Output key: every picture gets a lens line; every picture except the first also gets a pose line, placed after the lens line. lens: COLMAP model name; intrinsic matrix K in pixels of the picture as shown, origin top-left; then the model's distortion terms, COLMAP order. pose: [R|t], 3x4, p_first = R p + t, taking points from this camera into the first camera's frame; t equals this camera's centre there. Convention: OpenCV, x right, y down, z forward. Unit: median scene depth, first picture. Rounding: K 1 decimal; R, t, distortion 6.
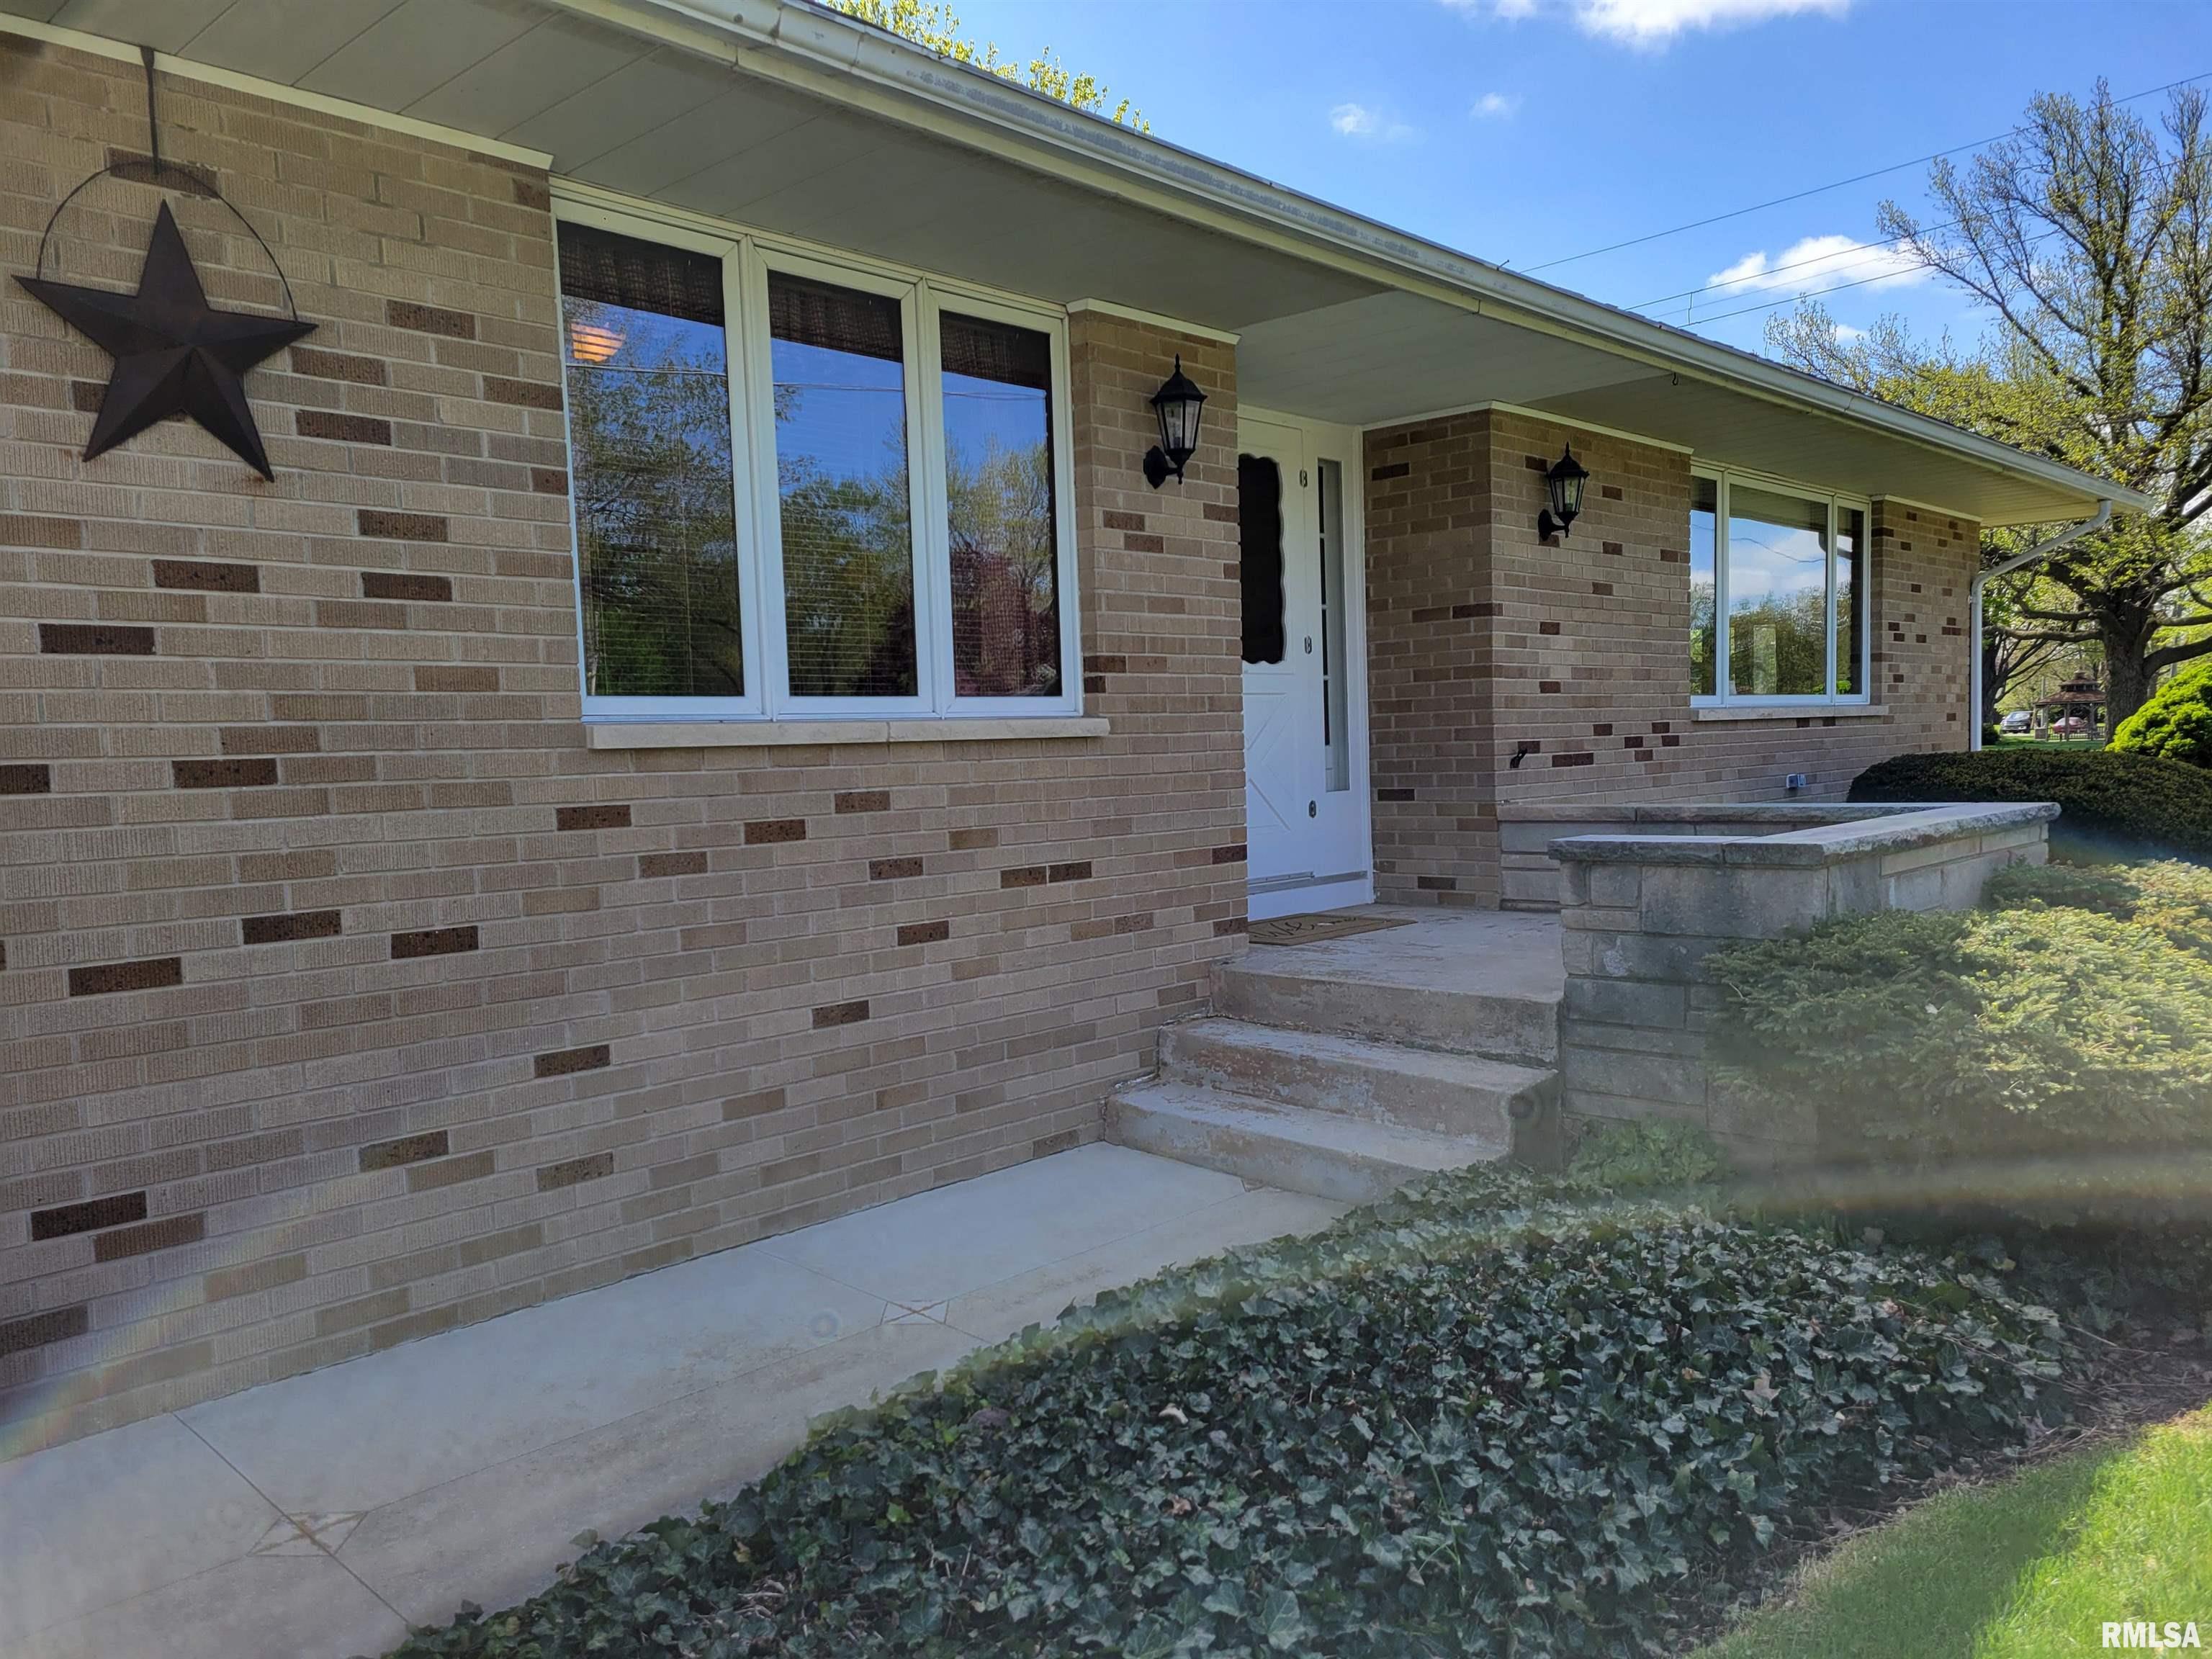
lens RADIAL K [[1639.6, 0, 1115.1], [0, 1639.6, 848.4], [0, 0, 1]] dist [0.067073, -0.046366]
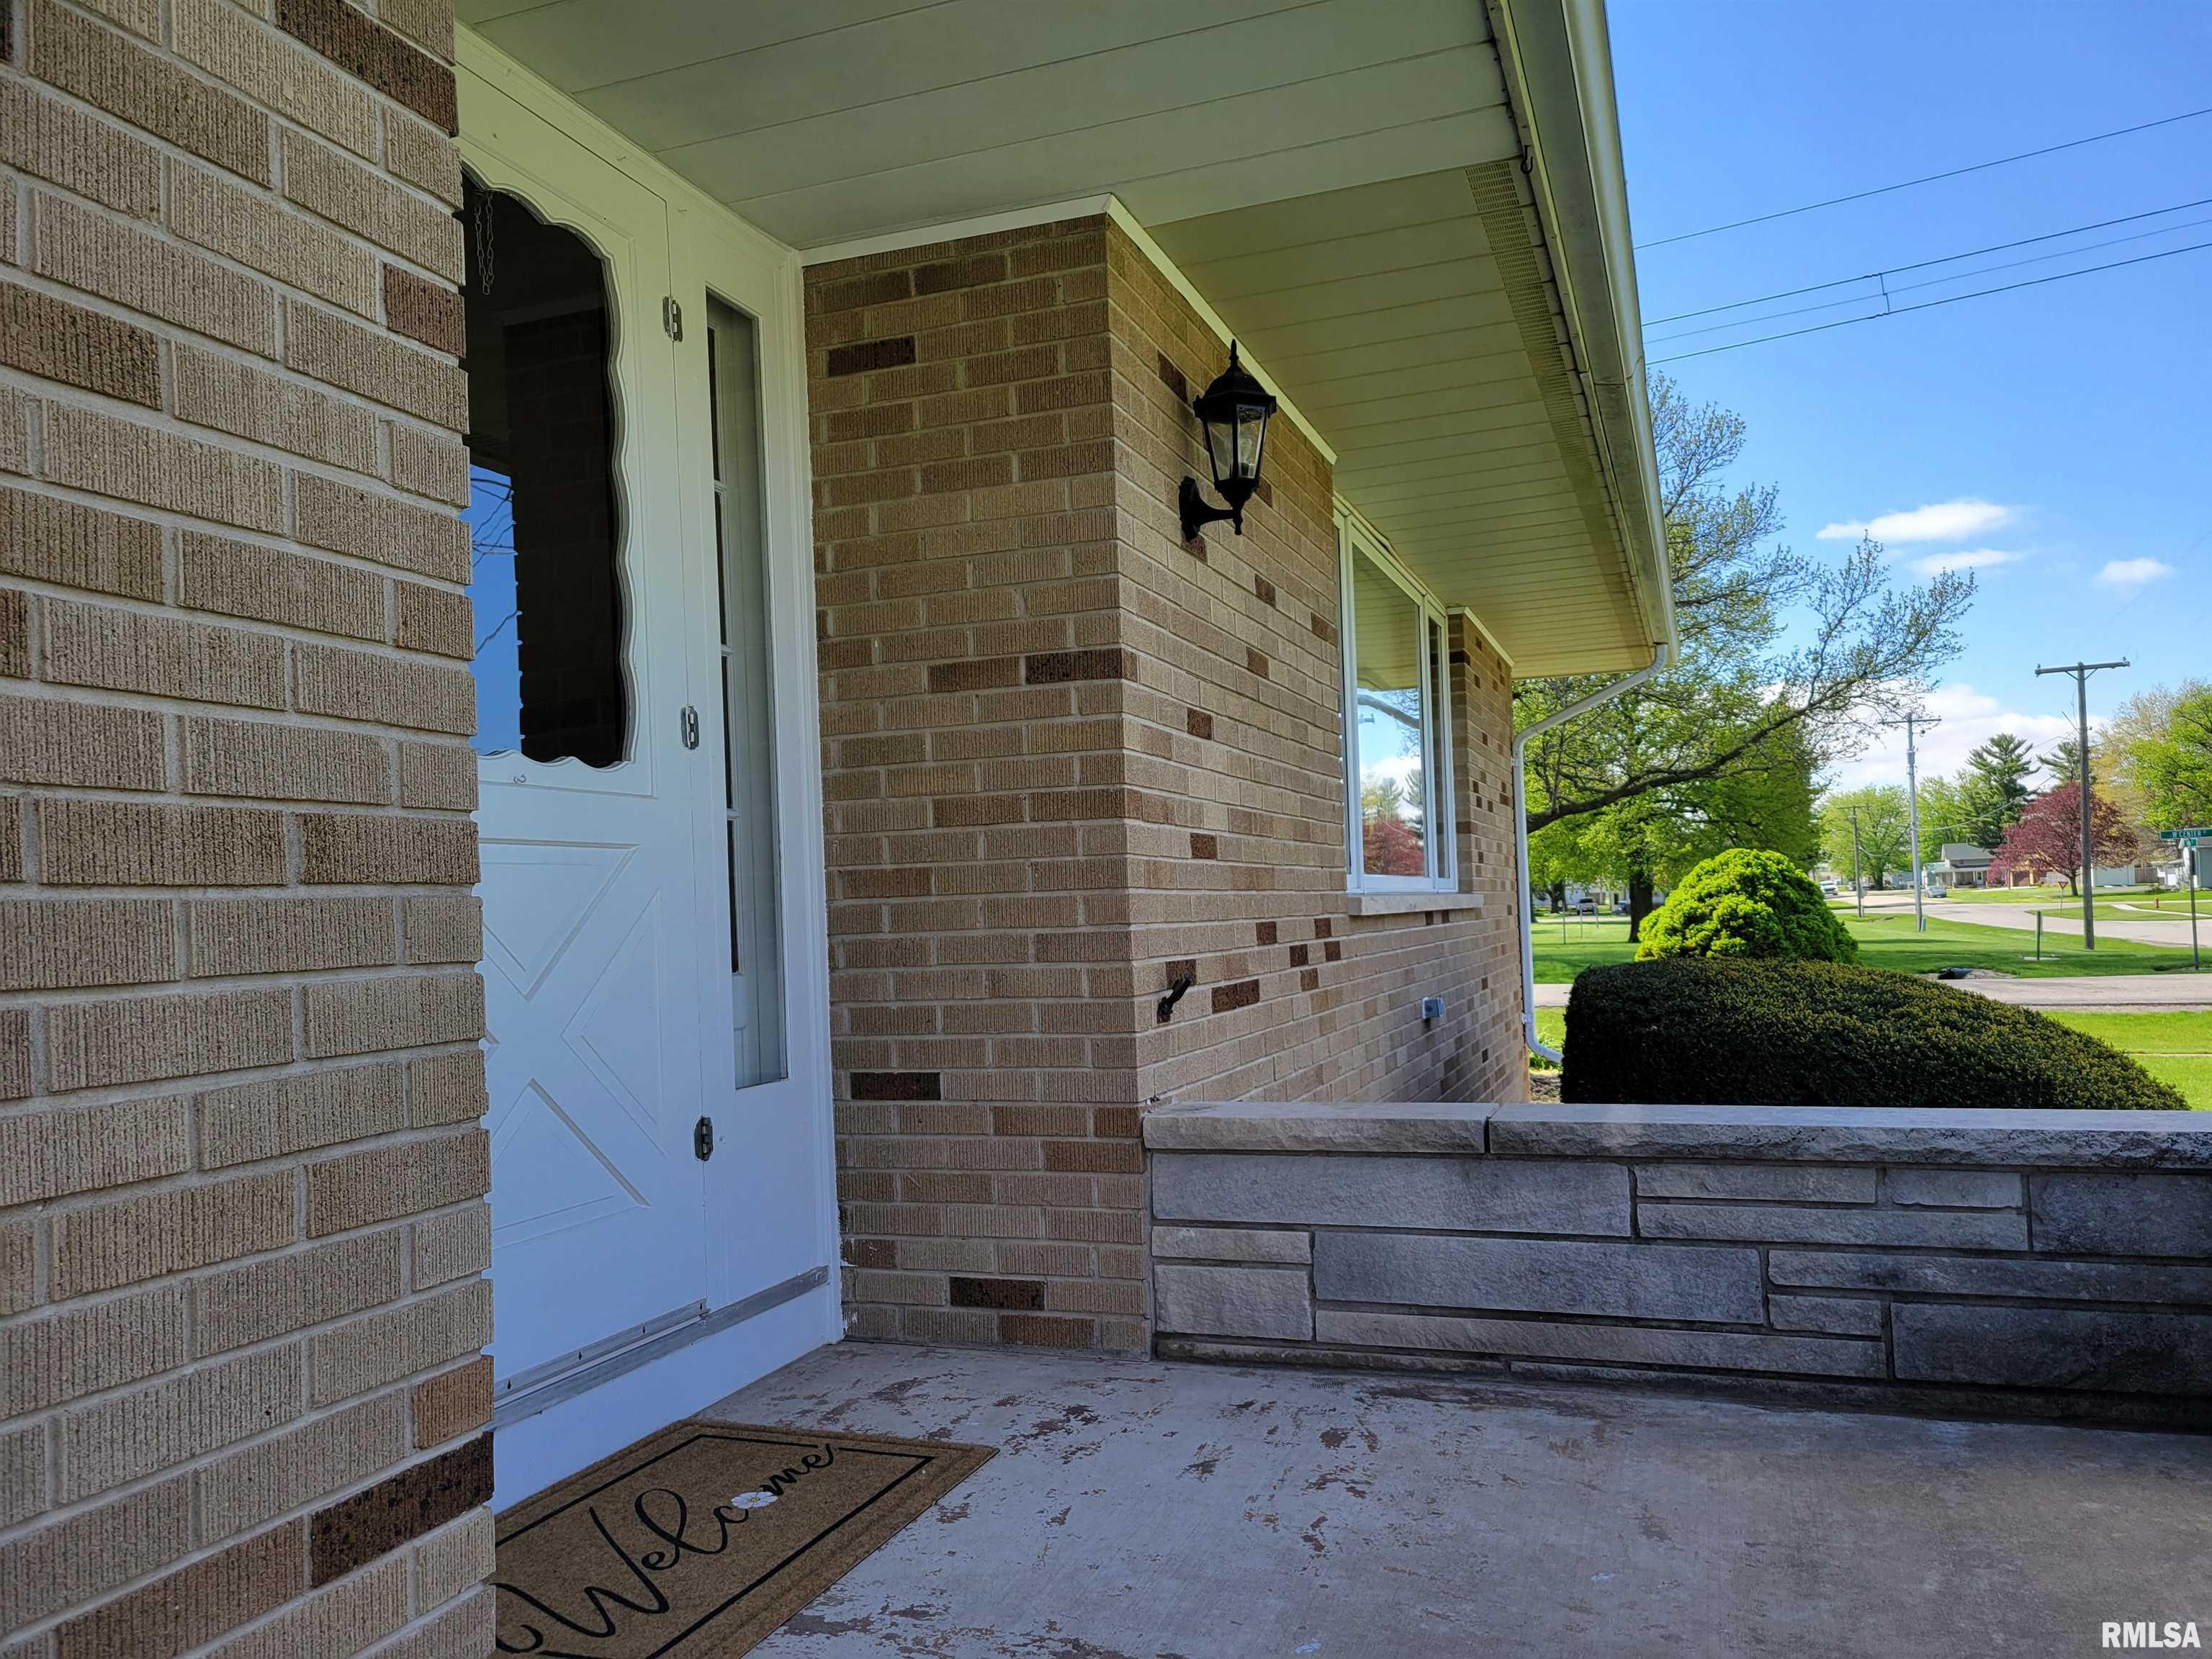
lens RADIAL K [[1639.6, 0, 1124.8], [0, 1639.6, 884.8], [0, 0, 1]] dist [0.067073, -0.046366]
pose [[0.916504, 0.007979, 0.399945, 0.052808], [0.029006, 0.995844, -0.086338, -0.046363], [-0.398972, 0.090730, 0.912463, 0.576290]]
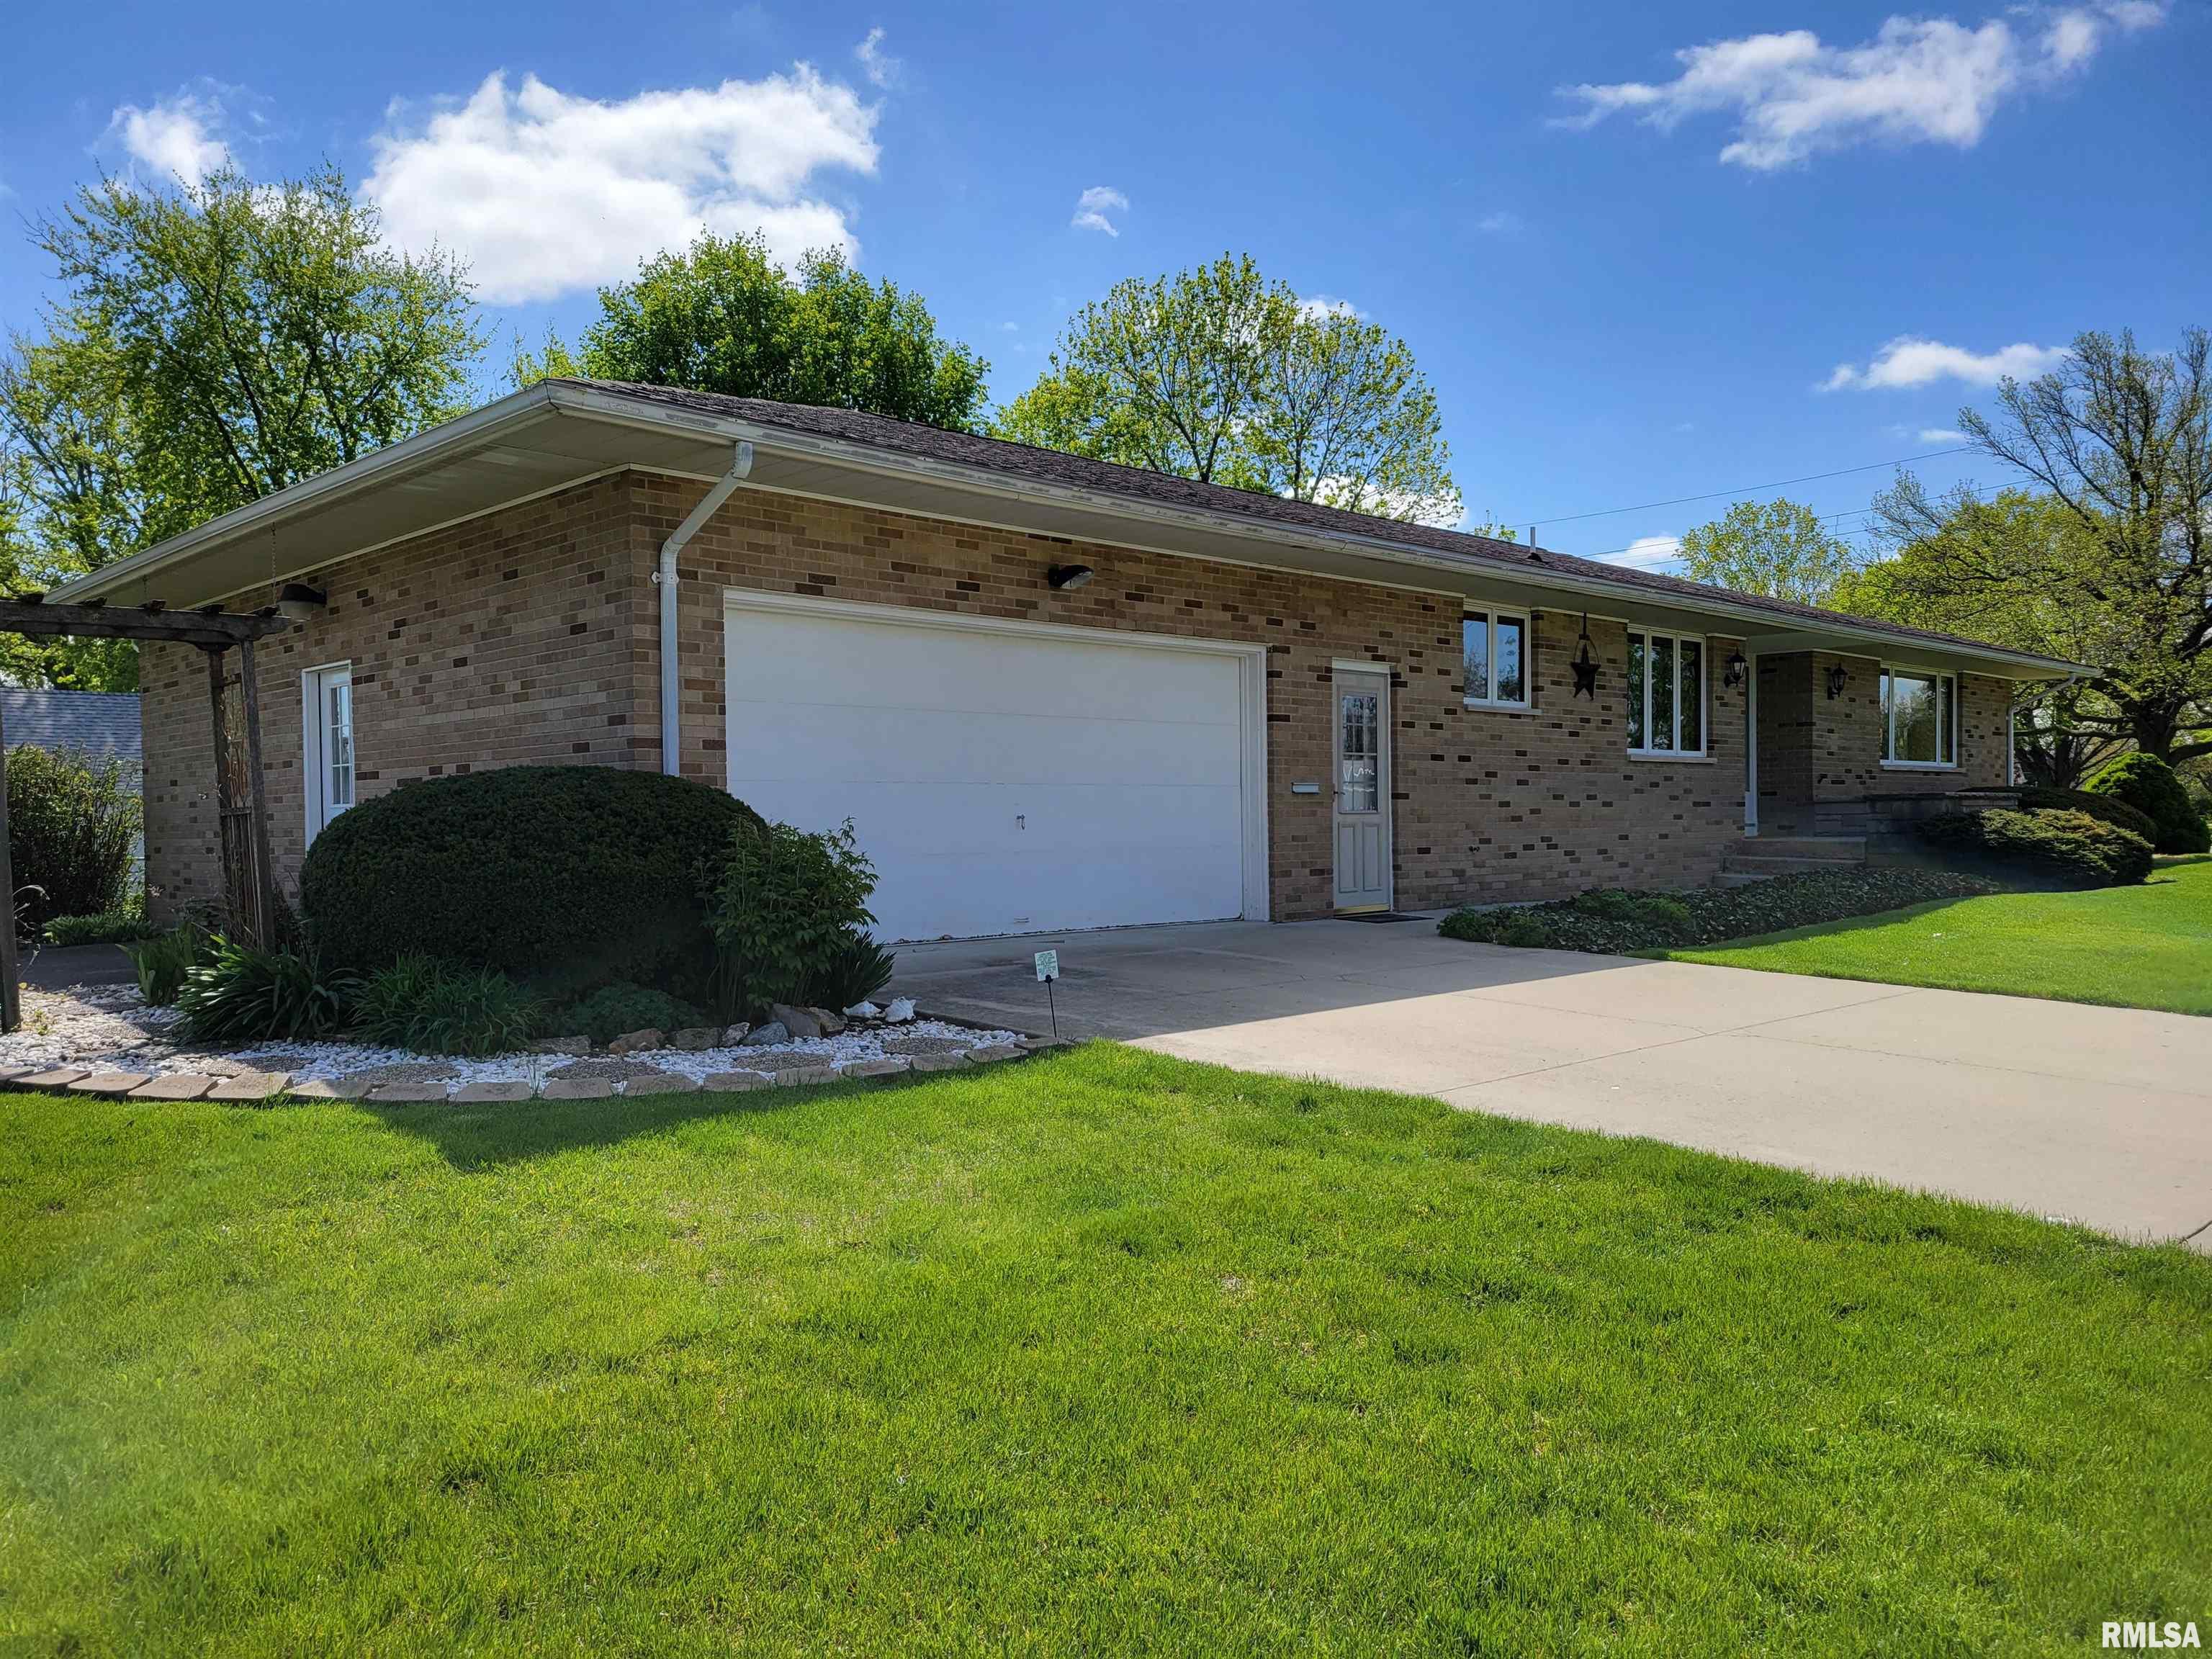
lens RADIAL K [[1639.6, 0, 1088.0], [0, 1639.6, 839.6], [0, 0, 1]] dist [0.067073, -0.046366]
pose [[0.998364, 0.022245, -0.052679, -0.766994], [-0.024918, 0.998406, -0.050634, 0.200070], [0.051469, 0.051864, 0.997327, -1.668645]]
